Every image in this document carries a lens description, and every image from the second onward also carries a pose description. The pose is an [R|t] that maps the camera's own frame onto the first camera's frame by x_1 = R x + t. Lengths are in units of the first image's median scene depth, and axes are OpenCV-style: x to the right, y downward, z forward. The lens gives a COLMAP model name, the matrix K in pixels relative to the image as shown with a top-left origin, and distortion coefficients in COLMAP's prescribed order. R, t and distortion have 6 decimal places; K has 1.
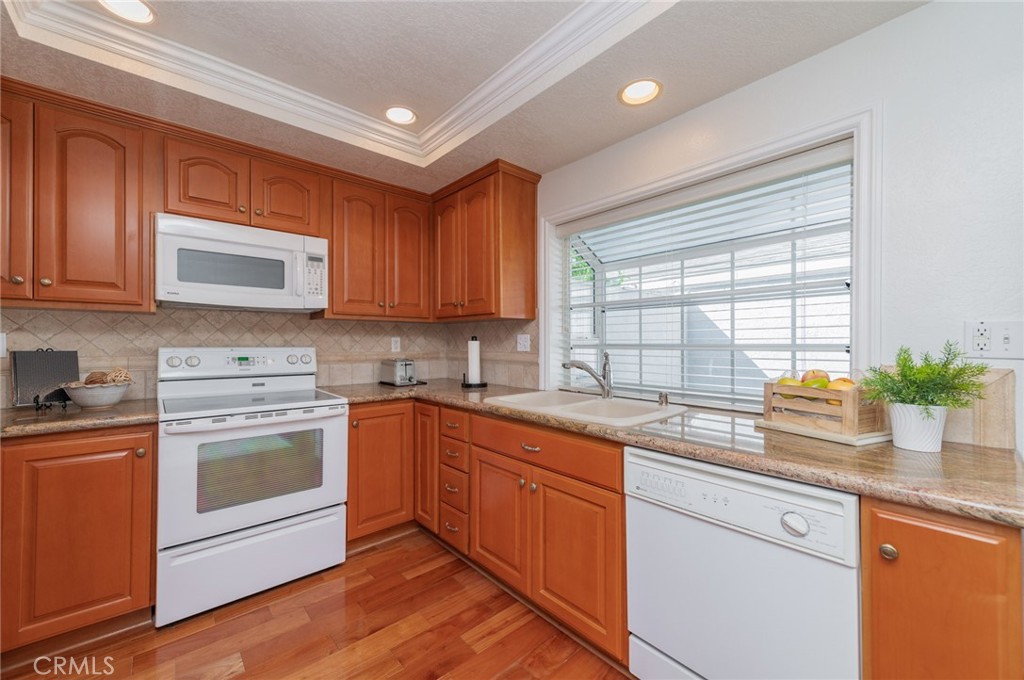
lens RADIAL K [[405.3, 0, 515.2], [0, 405.3, 343.2], [0, 0, 1]] dist [0.008589, -0.000586]
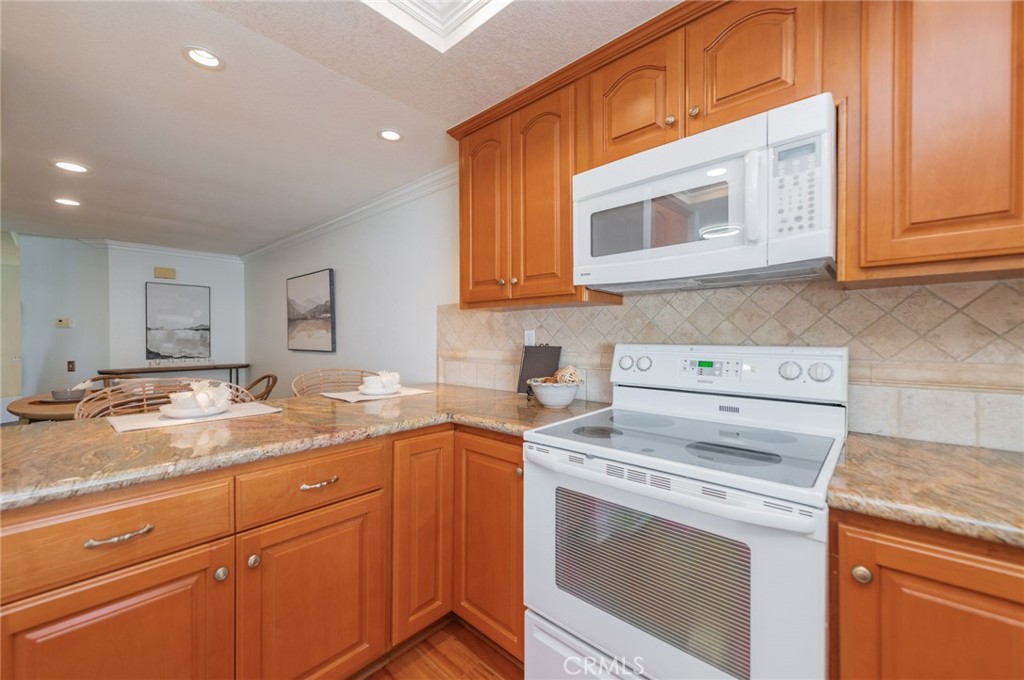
lens RADIAL K [[405.3, 0, 512.9], [0, 405.3, 338.3], [0, 0, 1]] dist [0.008589, -0.000586]
pose [[0.096095, 0.001819, -0.995370, -0.075304], [0.001842, 0.999996, 0.002005, -0.003168], [0.995370, -0.002026, 0.096091, 0.650959]]
